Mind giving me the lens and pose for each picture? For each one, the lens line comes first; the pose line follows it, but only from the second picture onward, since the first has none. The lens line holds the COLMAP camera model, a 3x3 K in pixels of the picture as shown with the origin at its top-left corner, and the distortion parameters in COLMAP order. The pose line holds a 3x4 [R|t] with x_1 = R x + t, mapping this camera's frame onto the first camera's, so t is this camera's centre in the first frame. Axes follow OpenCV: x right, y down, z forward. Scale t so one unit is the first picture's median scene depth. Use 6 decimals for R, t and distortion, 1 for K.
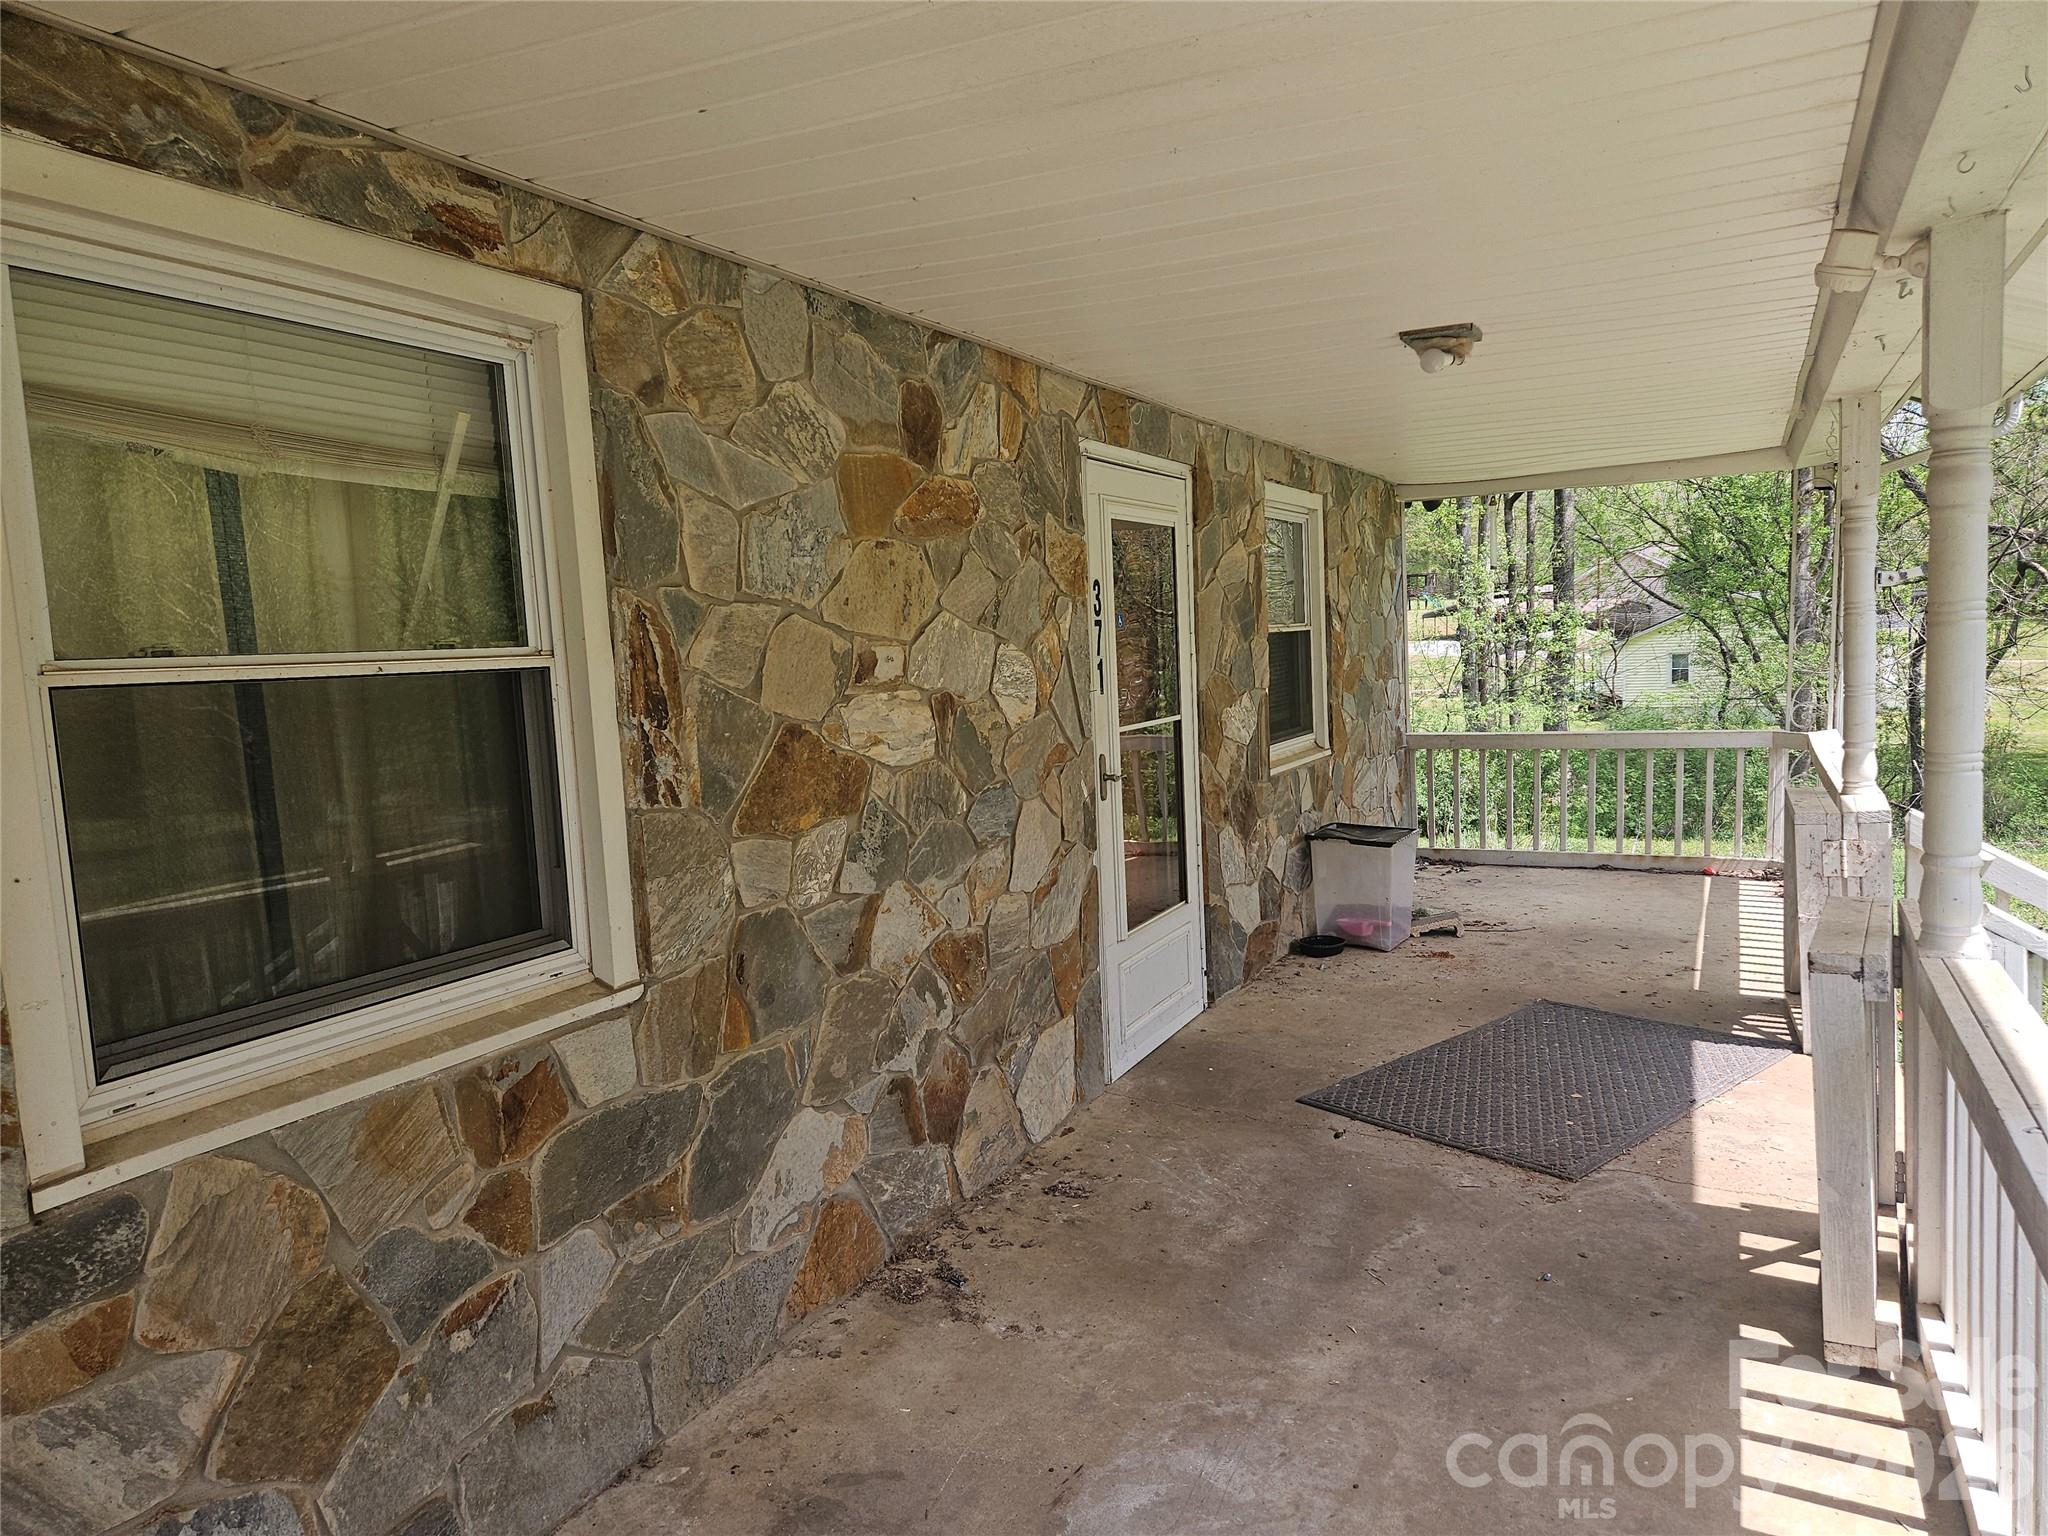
lens RADIAL K [[1358.8, 0, 1026.3], [0, 1358.8, 764.7], [0, 0, 1]] dist [0.084580, -0.073539]
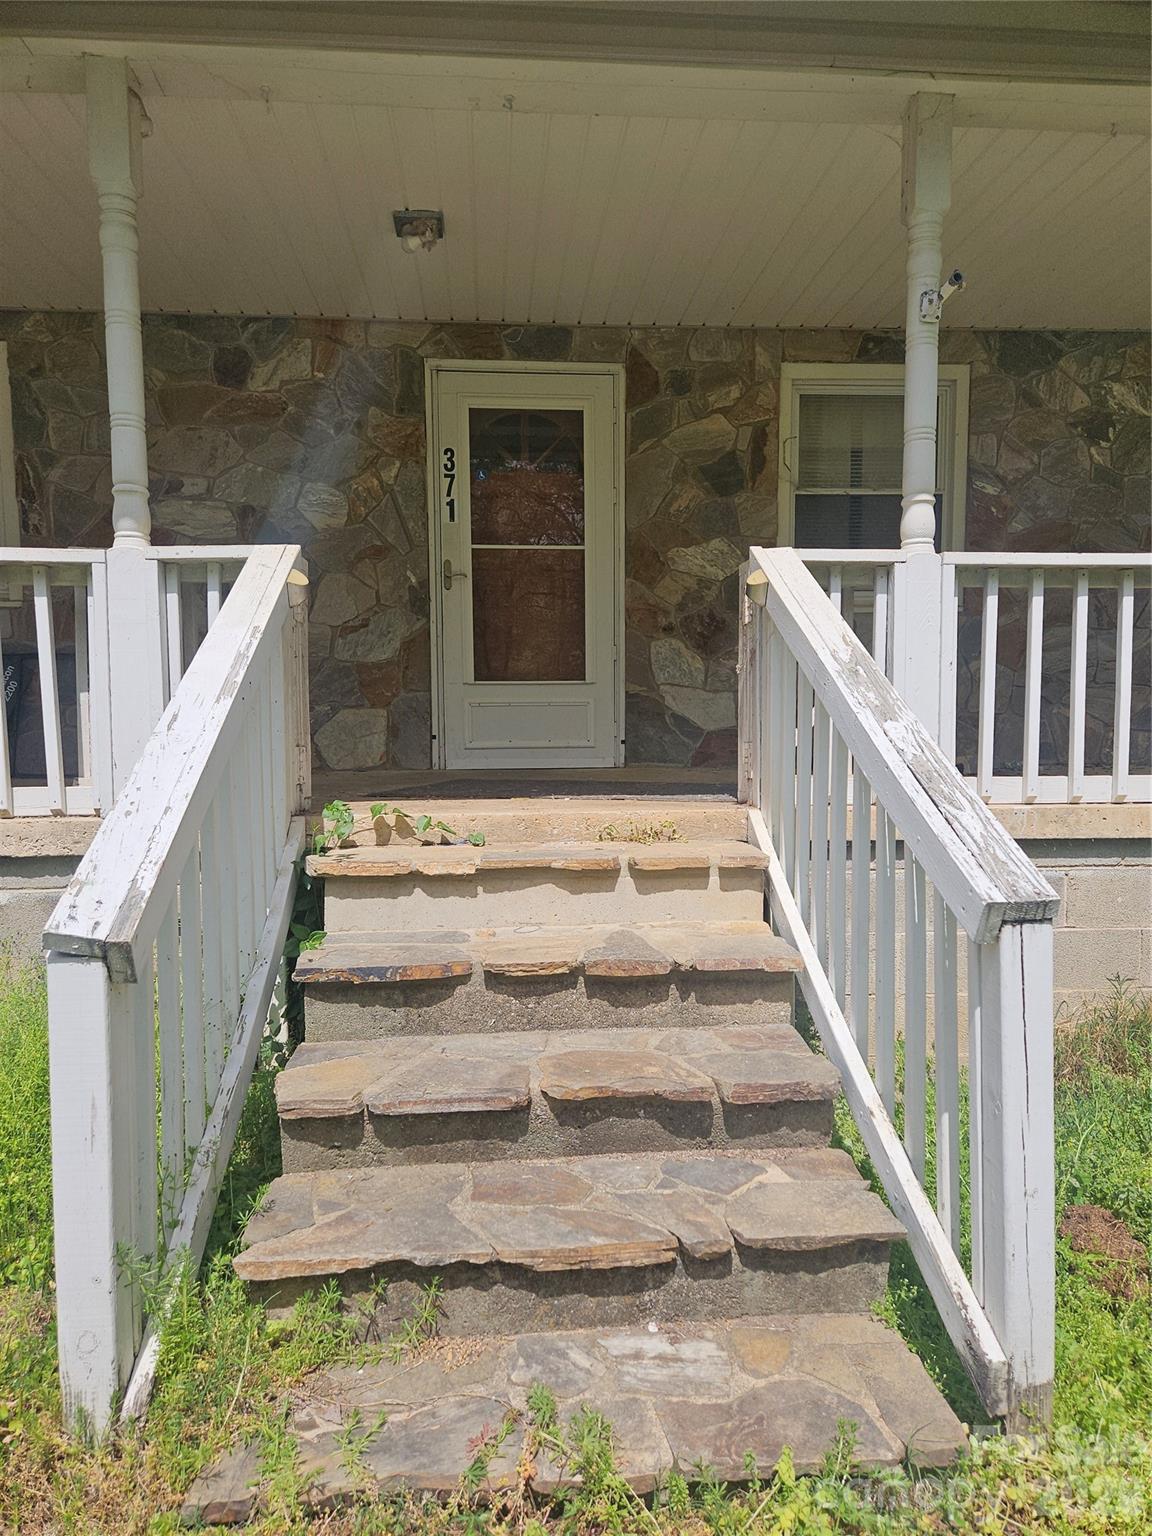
lens RADIAL K [[1019.1, 0, 575.7], [0, 1019.1, 771.1], [0, 0, 1]] dist [0.084580, -0.073539]
pose [[0.520798, 0.085713, -0.849366, 1.465460], [-0.098812, 0.994312, 0.039752, 0.219691], [0.847942, 0.063224, 0.526305, 0.641276]]
